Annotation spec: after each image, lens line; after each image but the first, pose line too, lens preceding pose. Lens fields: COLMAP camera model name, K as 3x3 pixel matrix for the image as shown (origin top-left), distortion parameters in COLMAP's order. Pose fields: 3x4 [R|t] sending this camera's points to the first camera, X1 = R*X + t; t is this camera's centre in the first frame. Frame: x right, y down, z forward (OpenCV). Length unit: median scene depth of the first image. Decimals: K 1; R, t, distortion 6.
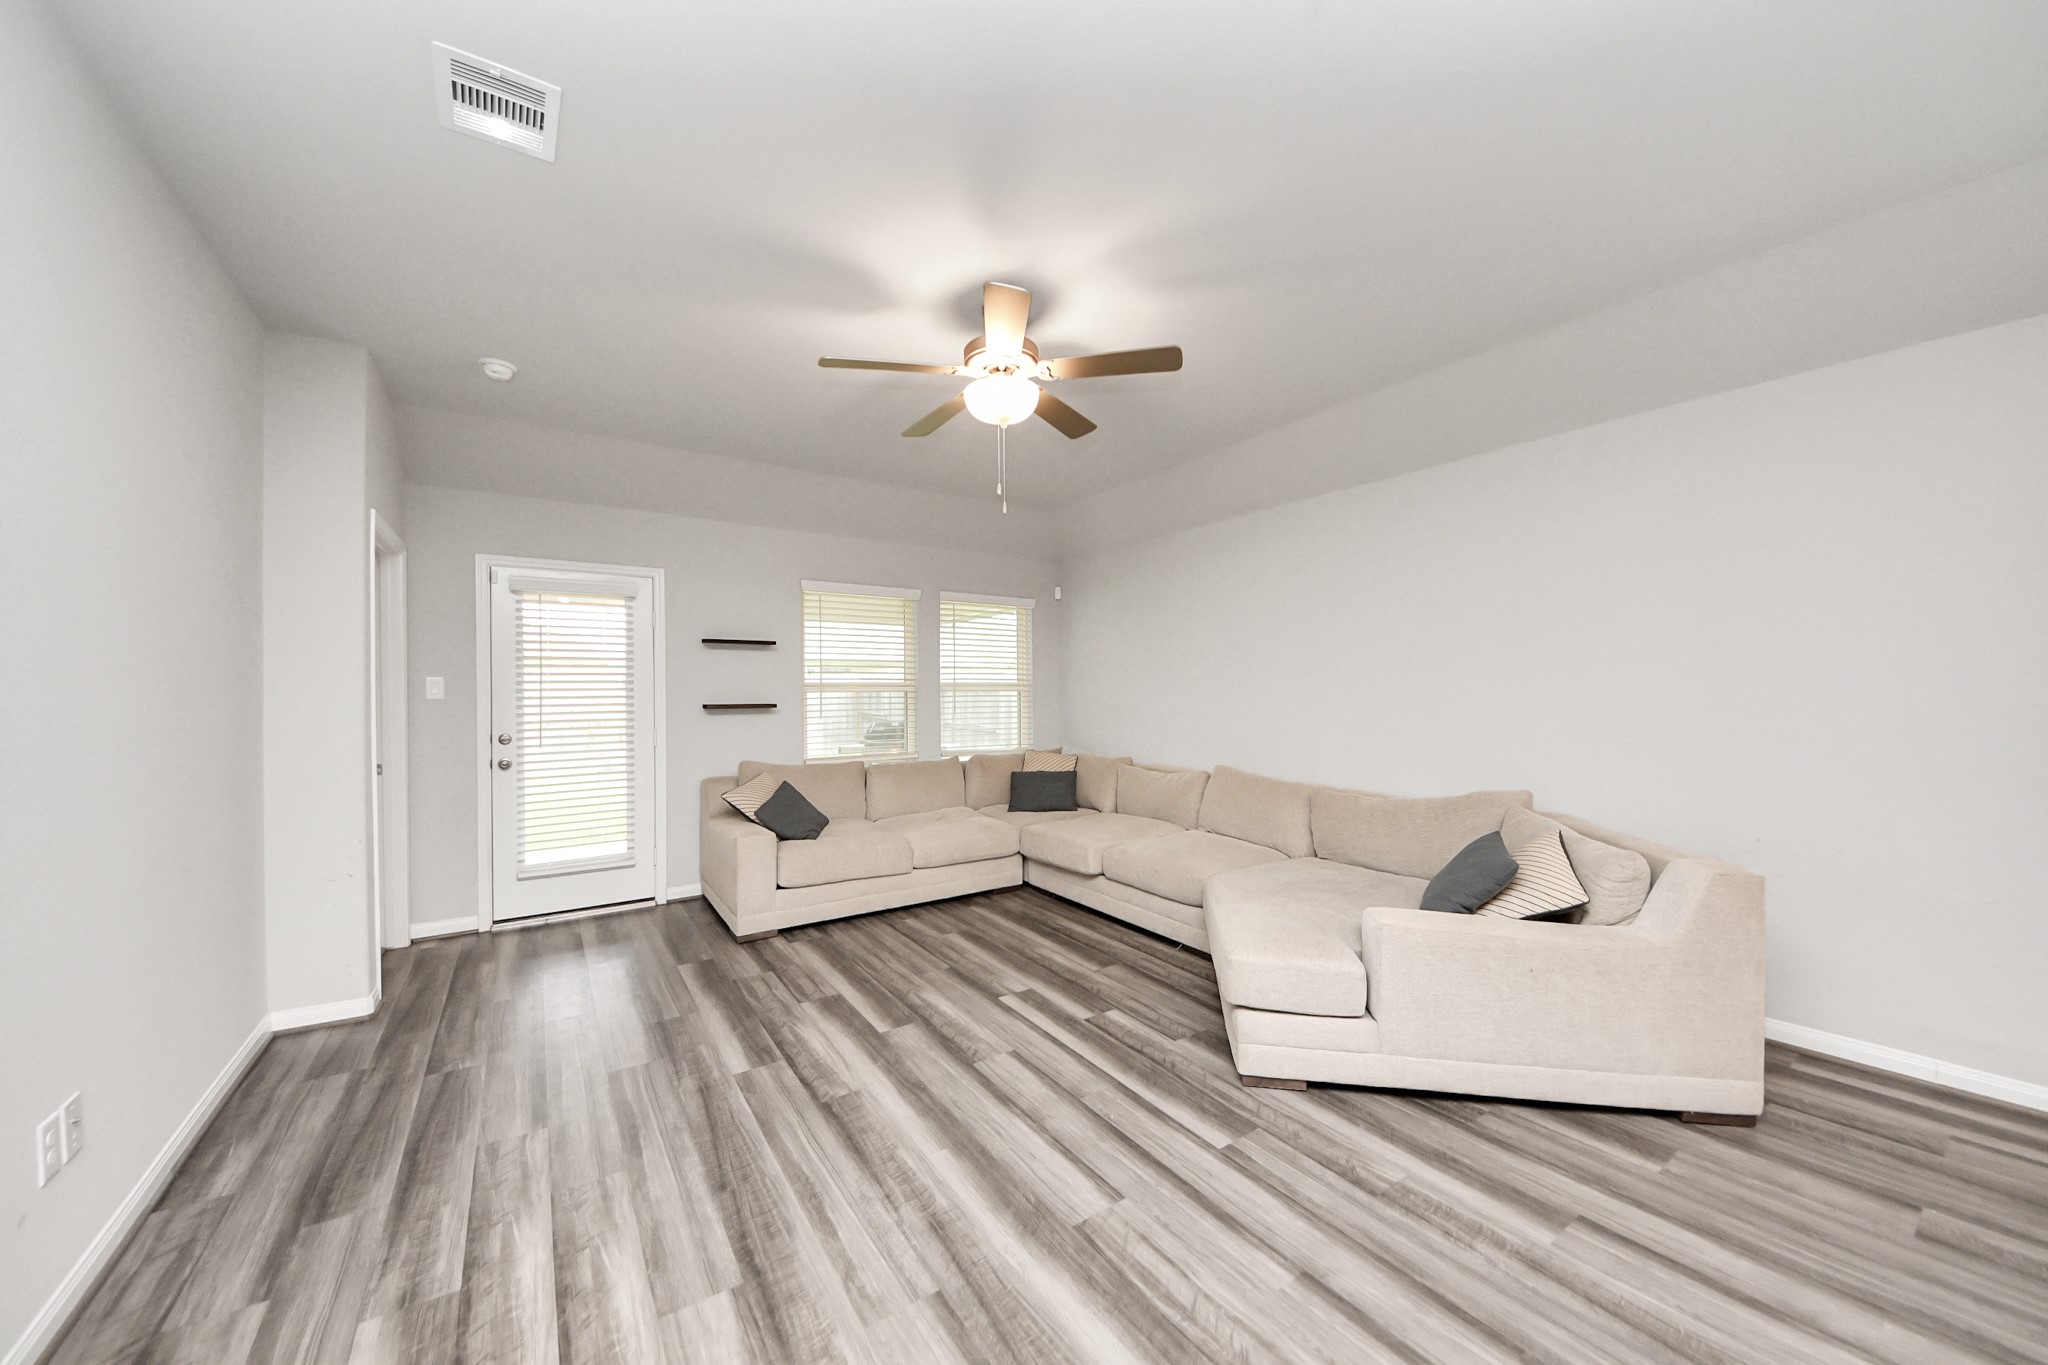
lens RADIAL K [[720.5, 0, 1084.3], [0, 720.5, 688.1], [0, 0, 1]] dist [0.032866, -0.017102]
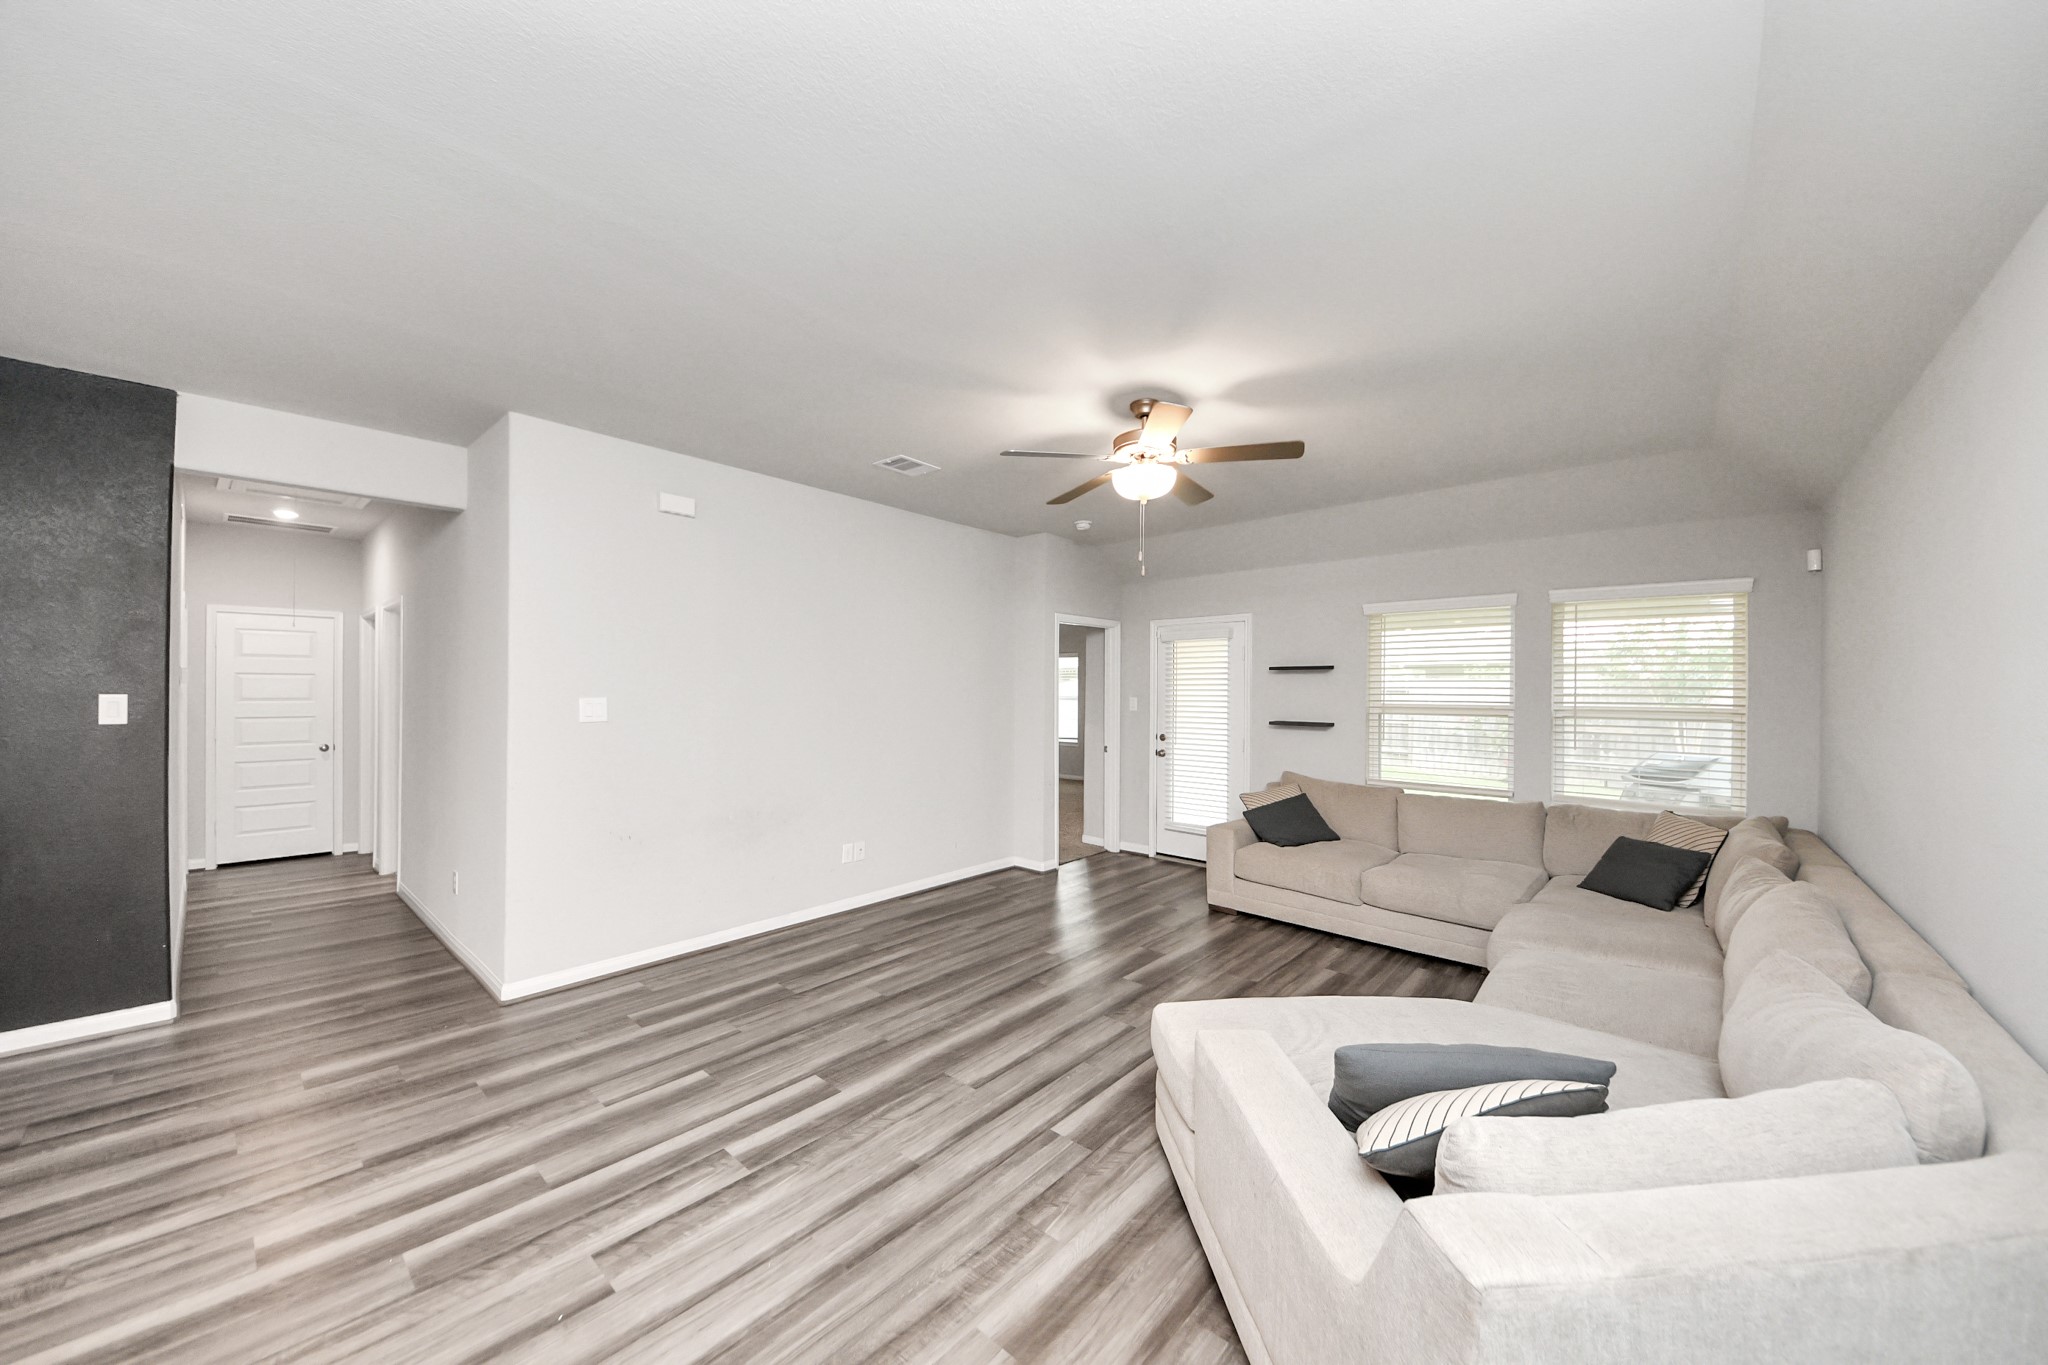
lens RADIAL K [[767.6, 0, 1024.0], [0, 767.6, 682.5], [0, 0, 1]] dist [0.096033, -0.010691]
pose [[0.214845, -0.001593, -0.976647, 1.014051], [-0.007000, 0.999970, -0.003171, -0.053825], [0.976623, 0.007518, 0.214827, 0.492289]]
